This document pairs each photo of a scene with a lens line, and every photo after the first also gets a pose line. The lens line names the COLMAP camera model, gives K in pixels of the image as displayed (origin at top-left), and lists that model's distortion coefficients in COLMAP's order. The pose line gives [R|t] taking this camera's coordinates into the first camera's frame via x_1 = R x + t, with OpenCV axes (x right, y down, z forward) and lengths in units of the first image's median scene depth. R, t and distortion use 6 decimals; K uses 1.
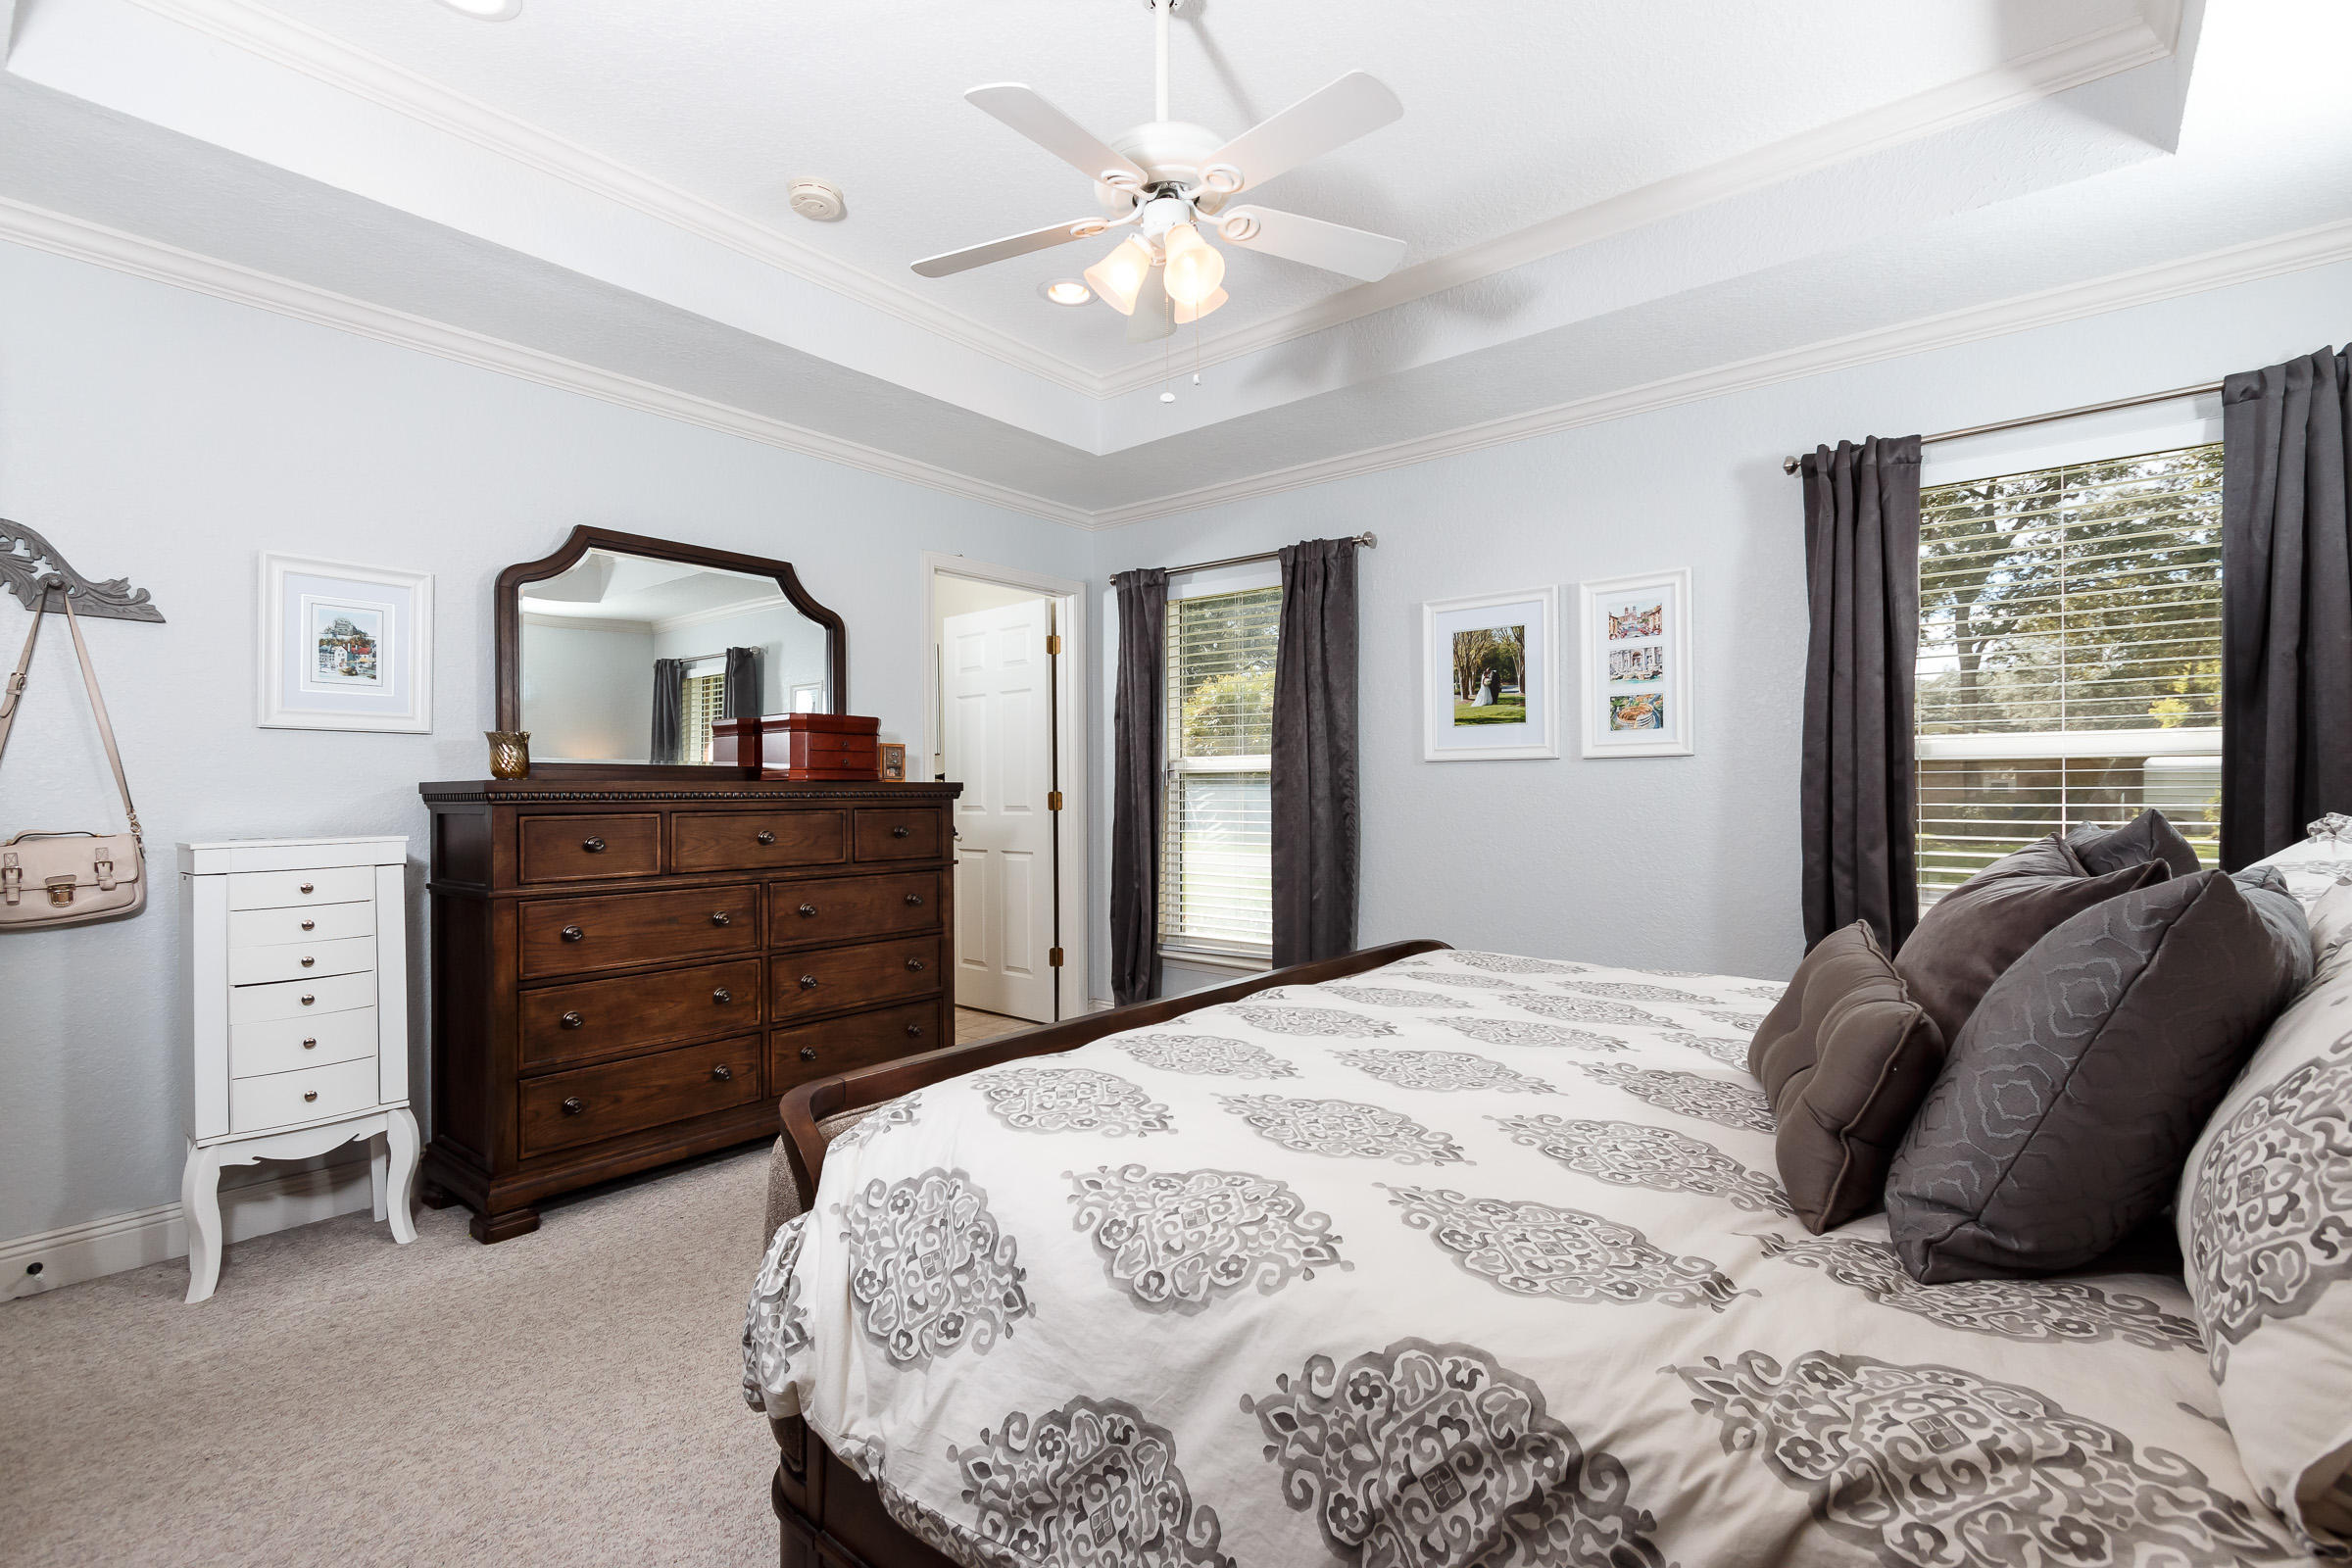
lens RADIAL K [[1071.7, 0, 1173.5], [0, 1071.7, 786.9], [0, 0, 1]] dist [0.002053, 0.000007]
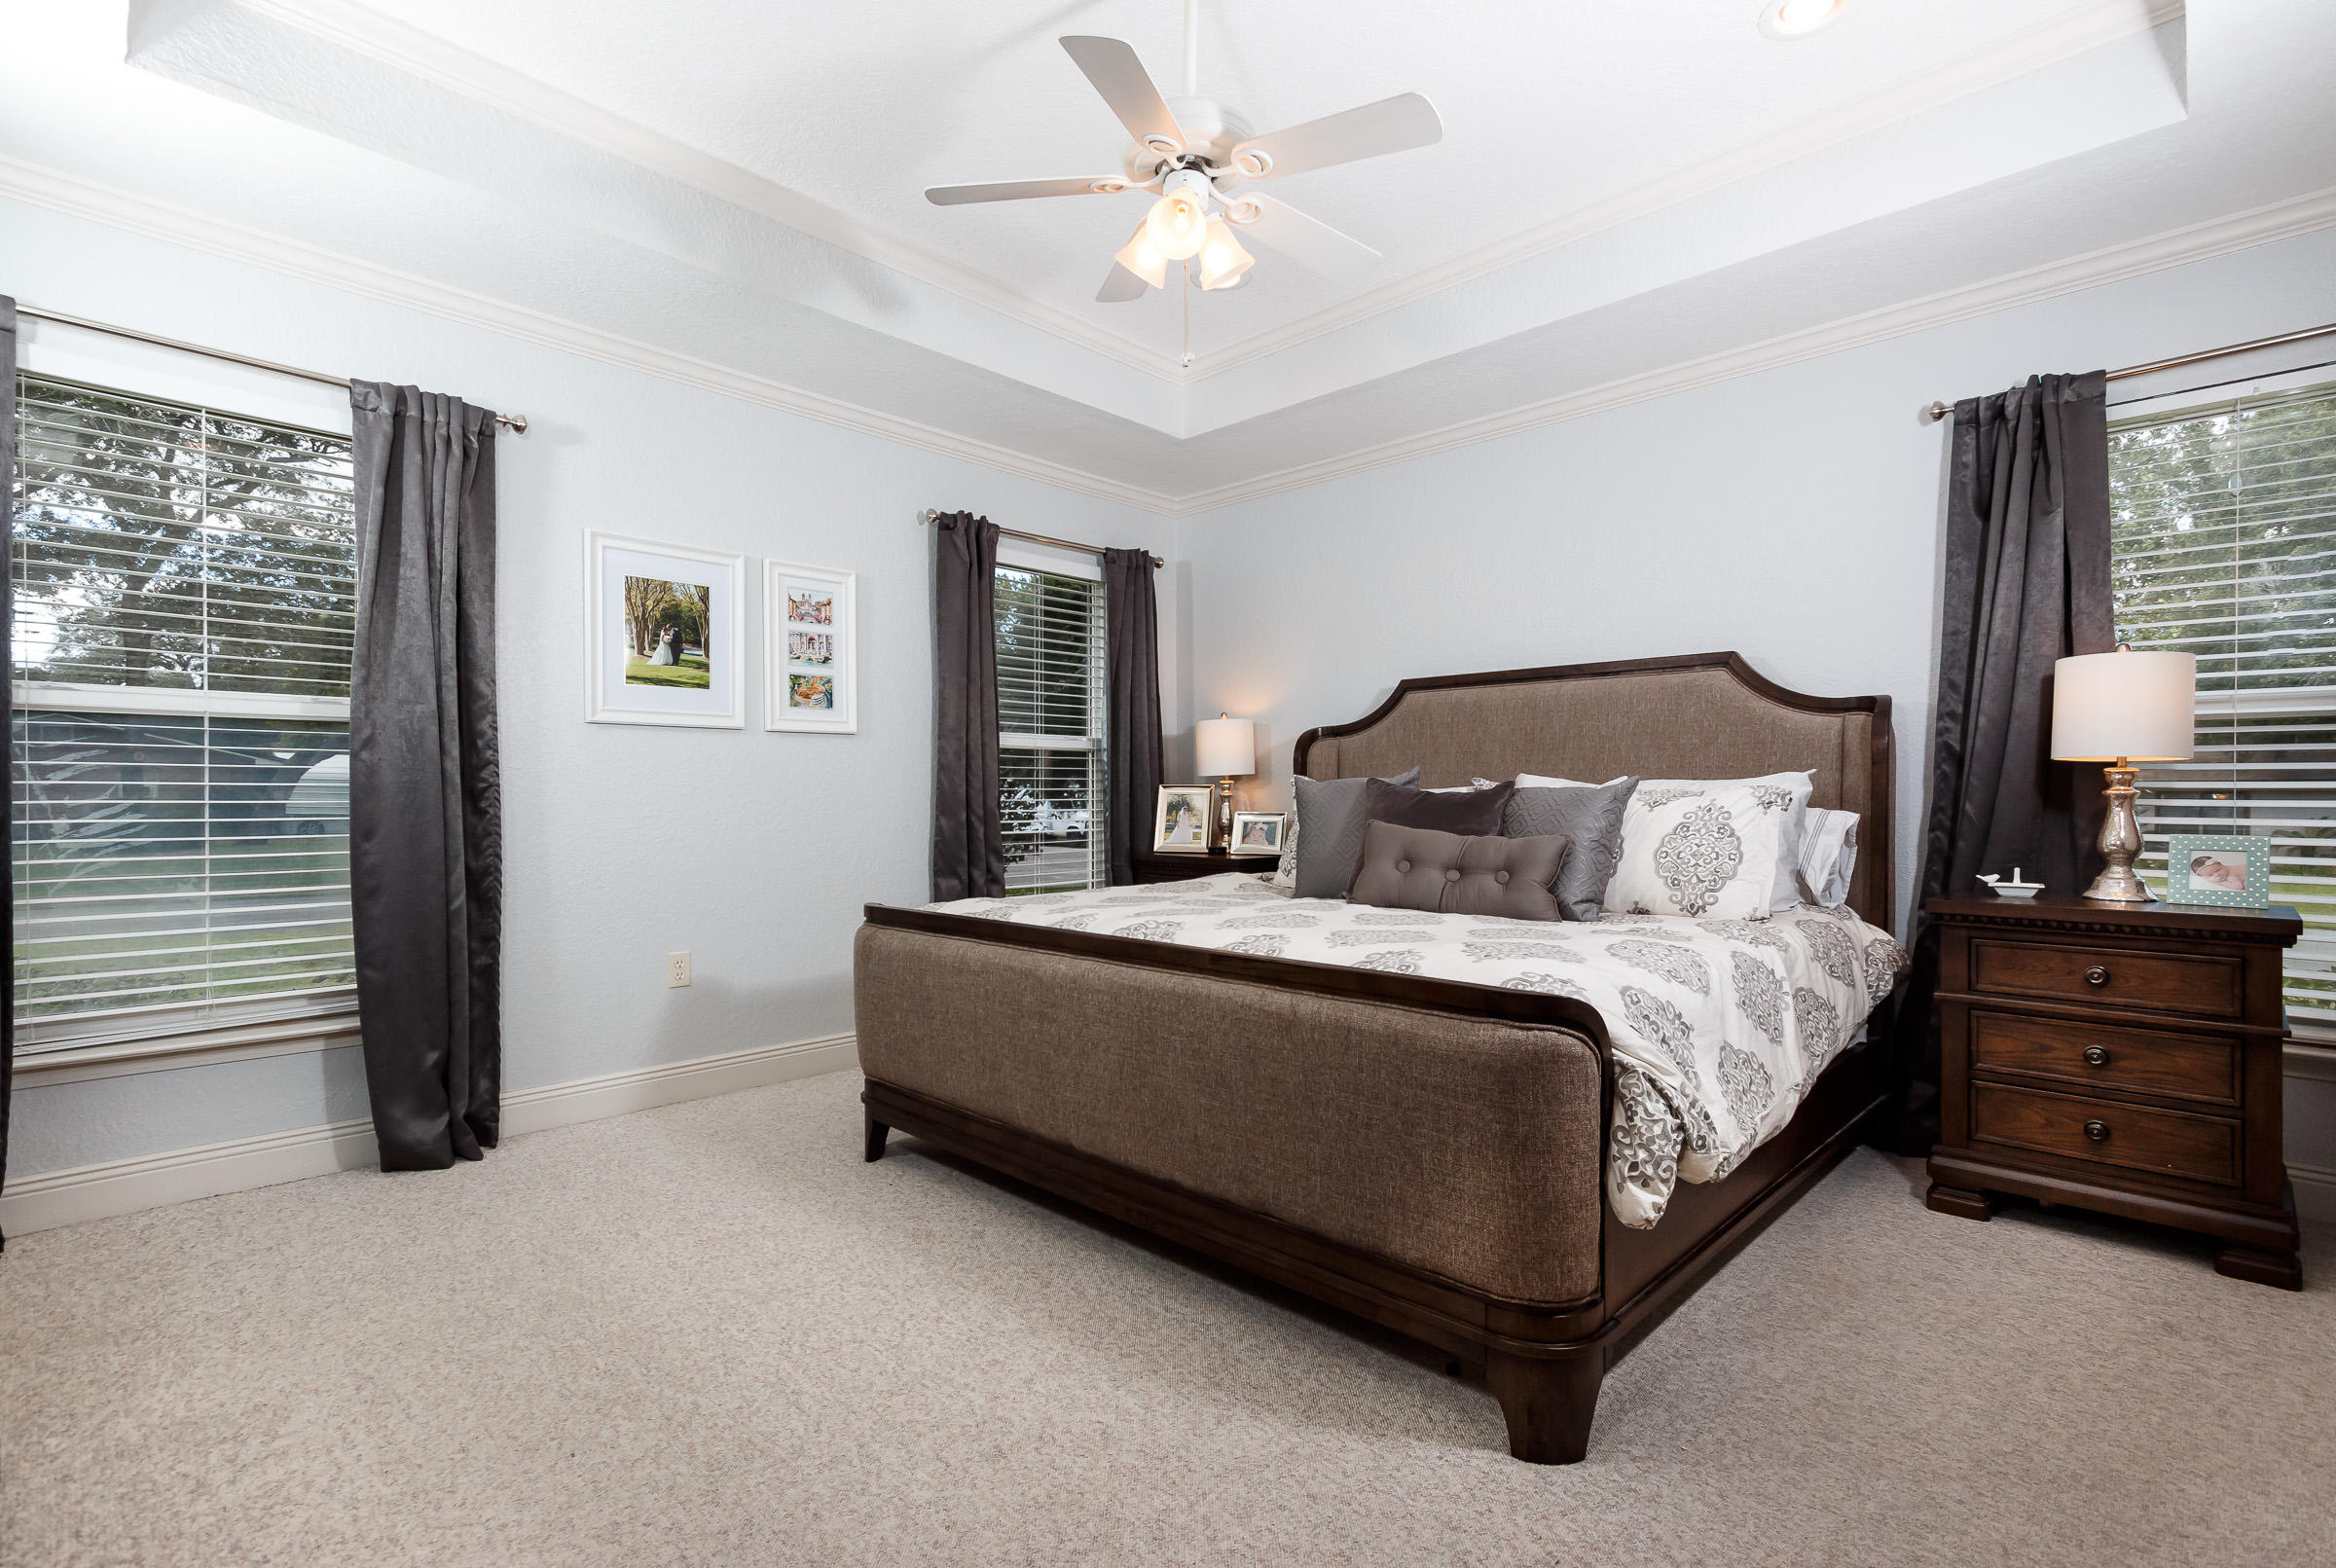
lens RADIAL K [[1064.4, 0, 1167.3], [0, 1064.4, 798.3], [0, 0, 1]] dist [0.002053, 0.000007]
pose [[0.080128, 0.003652, 0.996778, -0.586820], [-0.001952, 0.999992, -0.003507, 0.039584], [-0.996783, -0.001665, 0.080135, 0.526848]]
